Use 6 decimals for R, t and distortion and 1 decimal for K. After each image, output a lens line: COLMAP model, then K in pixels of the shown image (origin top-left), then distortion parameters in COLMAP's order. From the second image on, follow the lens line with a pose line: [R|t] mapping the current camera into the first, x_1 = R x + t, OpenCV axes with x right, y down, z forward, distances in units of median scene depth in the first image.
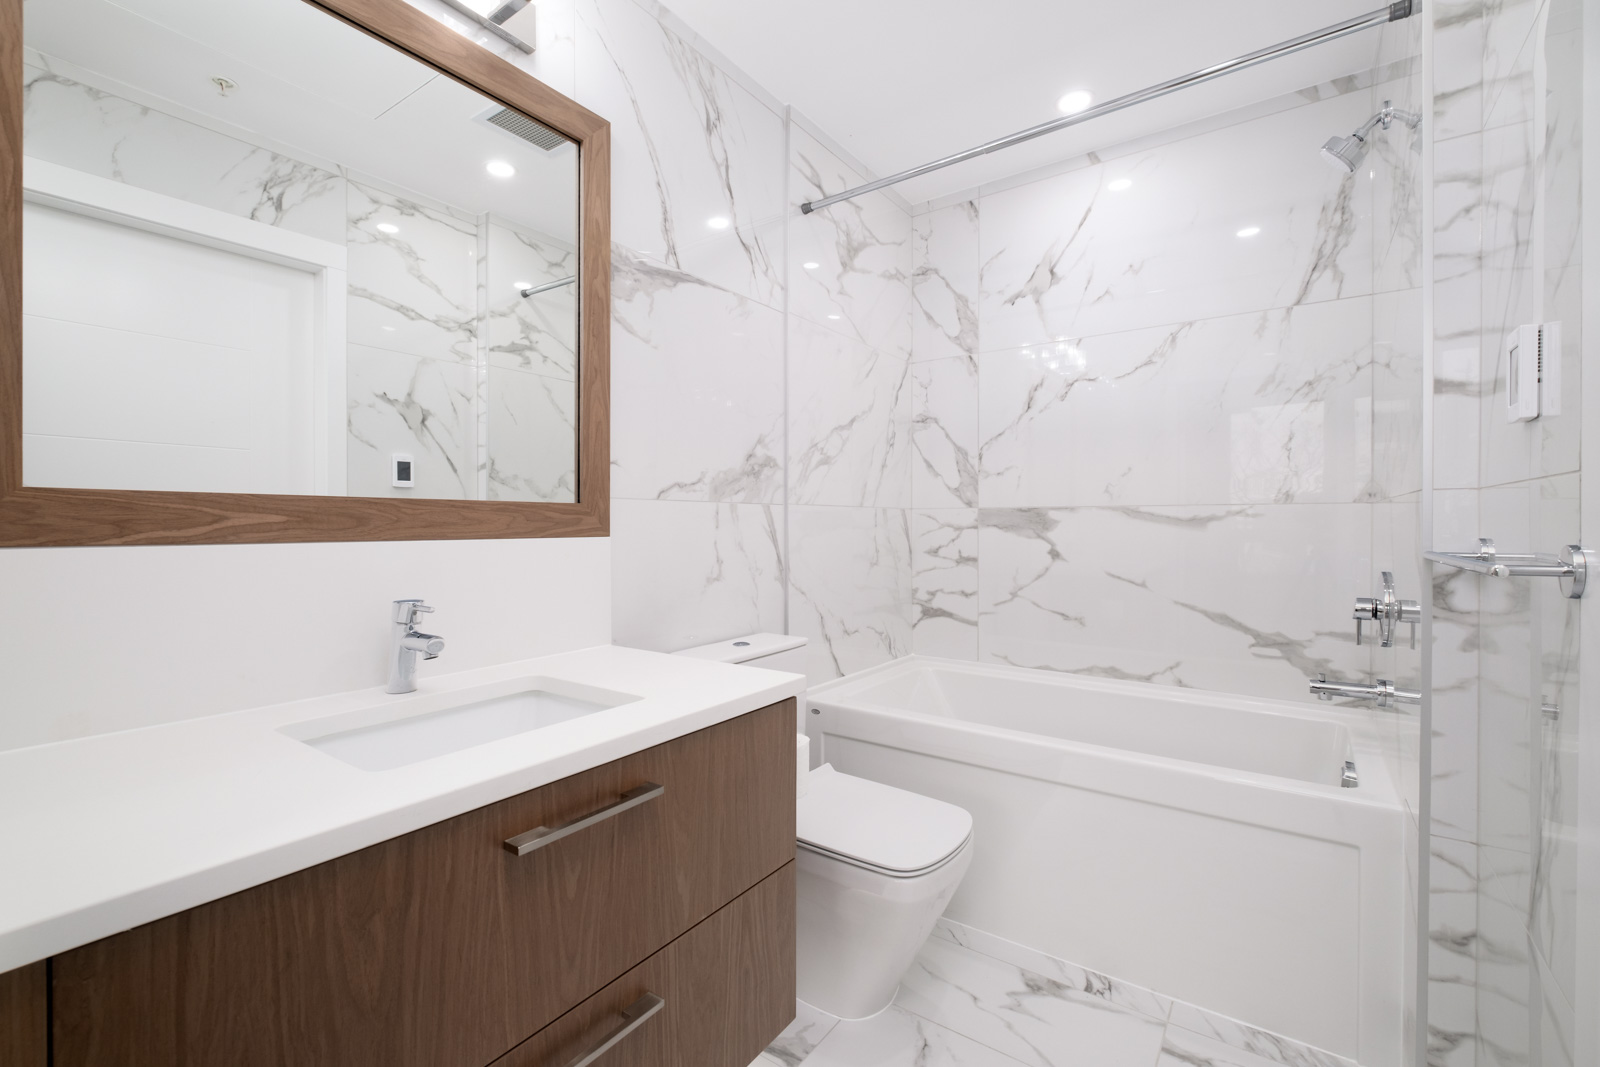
lens RADIAL K [[691.3, 0, 799.2], [0, 691.3, 523.5], [0, 0, 1]] dist [-0.004260, -0.000742]
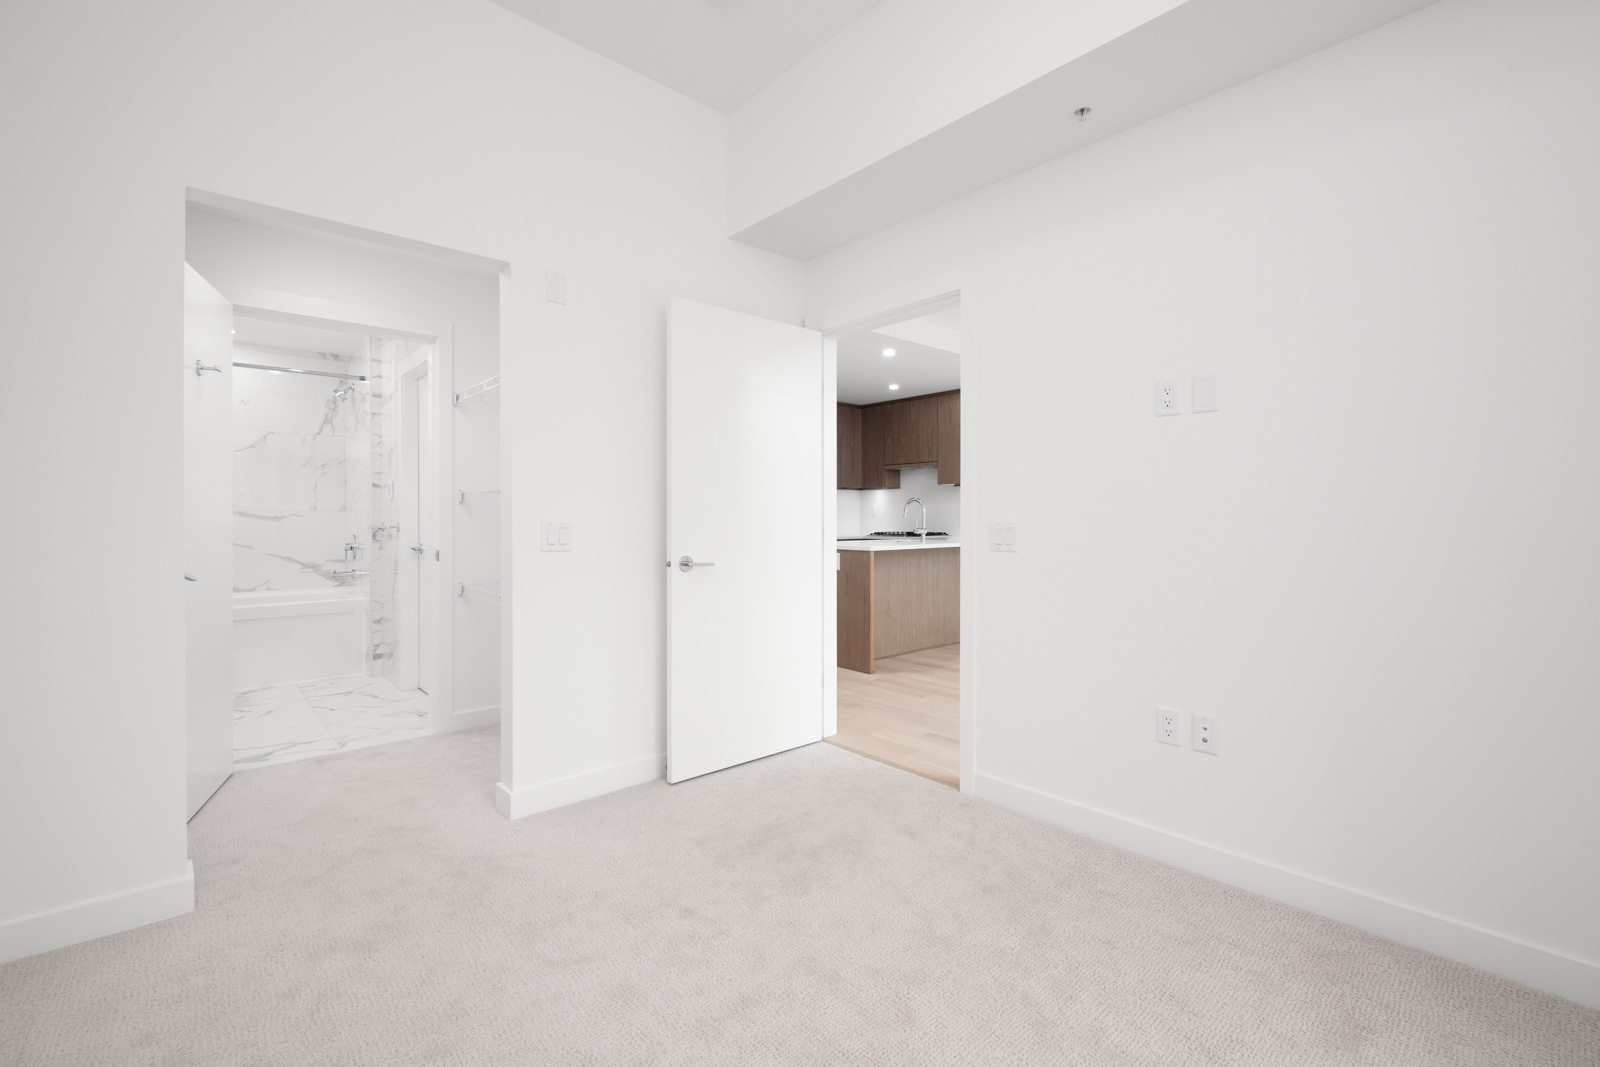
lens RADIAL K [[691.3, 0, 799.2], [0, 691.3, 523.5], [0, 0, 1]] dist [-0.004260, -0.000742]
pose [[0.209525, -0.004956, 0.977791, -0.790283], [0.004259, 0.999982, 0.004156, 0.007060], [-0.977794, 0.003294, 0.209542, -0.721191]]
